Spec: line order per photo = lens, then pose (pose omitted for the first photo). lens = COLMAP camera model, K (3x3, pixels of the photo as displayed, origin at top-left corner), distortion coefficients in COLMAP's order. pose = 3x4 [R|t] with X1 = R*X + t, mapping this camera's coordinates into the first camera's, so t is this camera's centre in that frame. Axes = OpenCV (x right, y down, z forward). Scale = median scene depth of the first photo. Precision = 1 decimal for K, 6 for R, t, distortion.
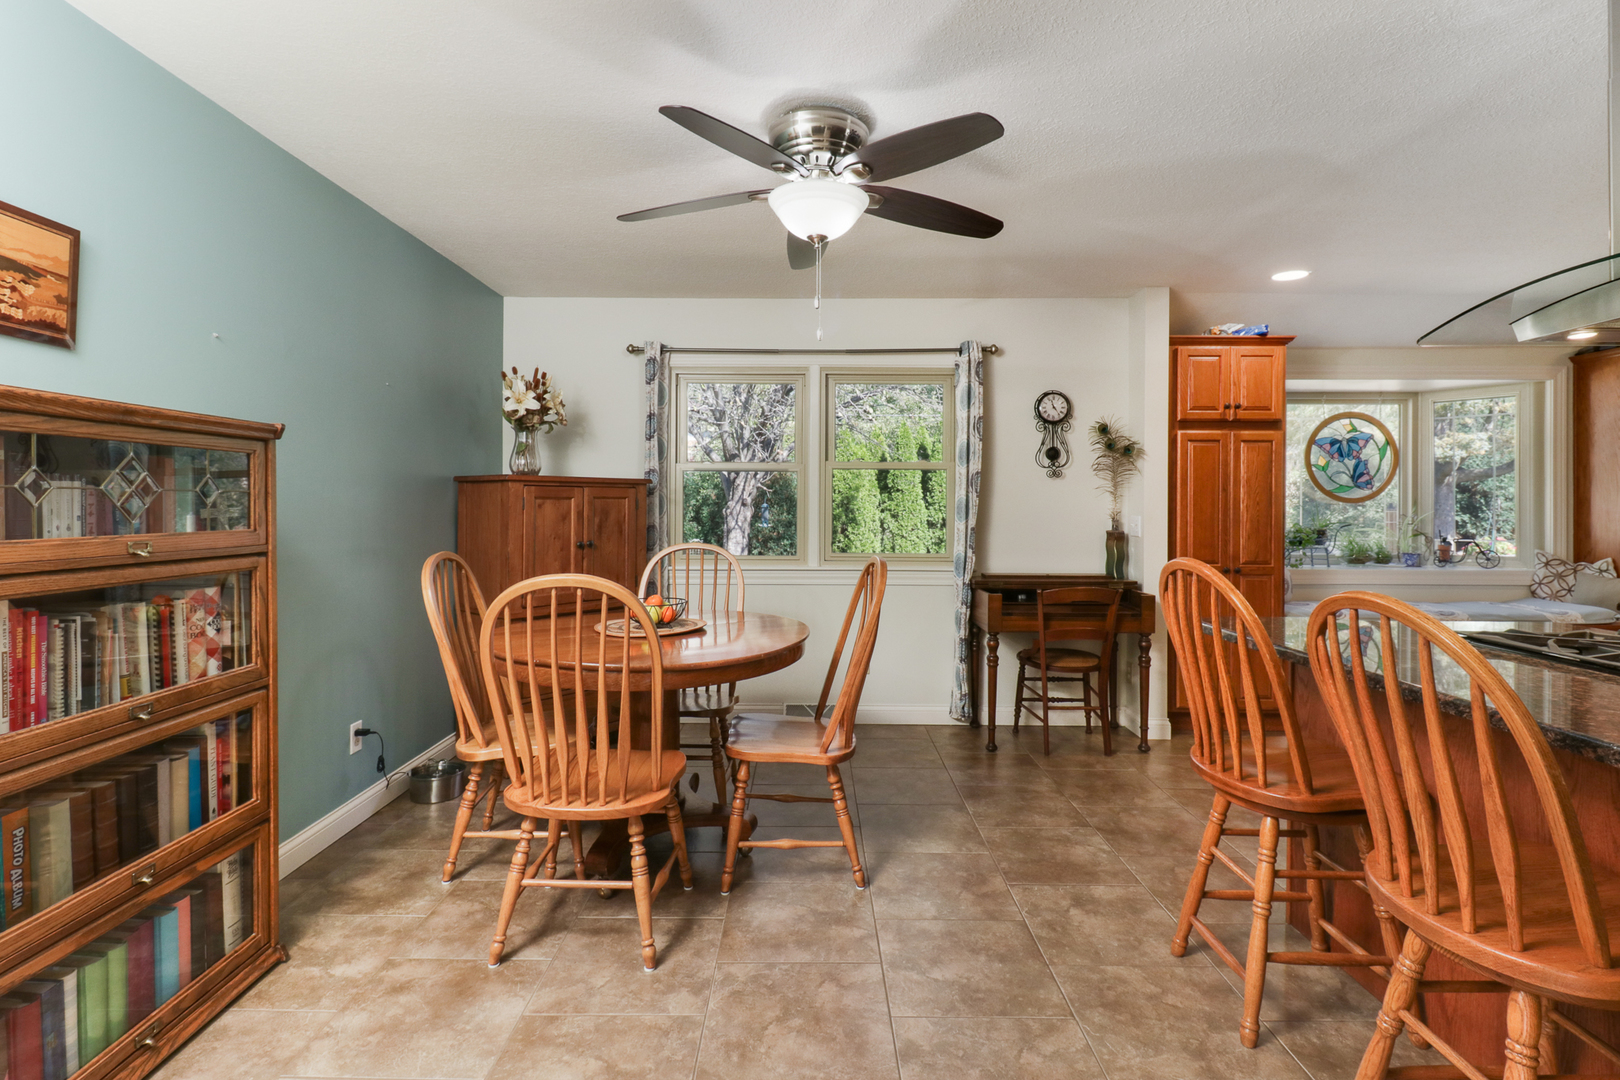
lens RADIAL K [[769.8, 0, 836.1], [0, 769.8, 514.8], [0, 0, 1]] dist [0.015328, -0.011426]
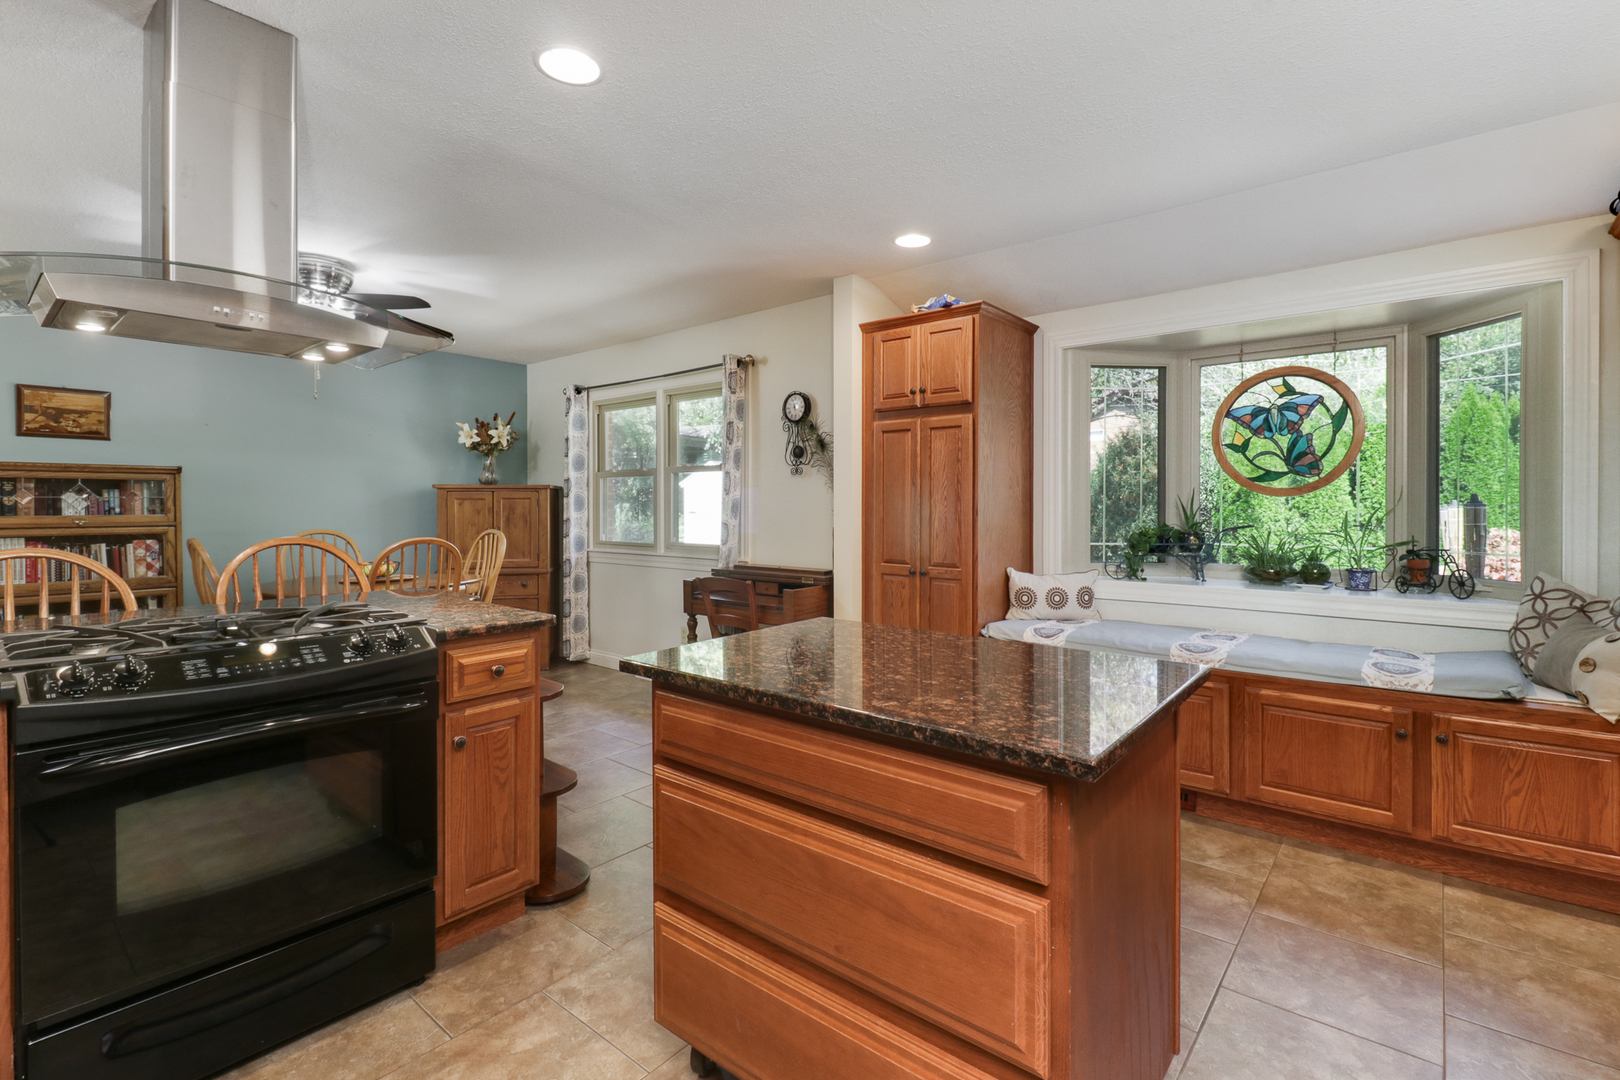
lens RADIAL K [[769.8, 0, 836.1], [0, 769.8, 514.8], [0, 0, 1]] dist [0.015328, -0.011426]
pose [[0.773152, 0.005516, -0.634197, 0.798575], [-0.004188, 0.999985, 0.003592, 0.001372], [0.634207, -0.000121, 0.773163, 0.190138]]
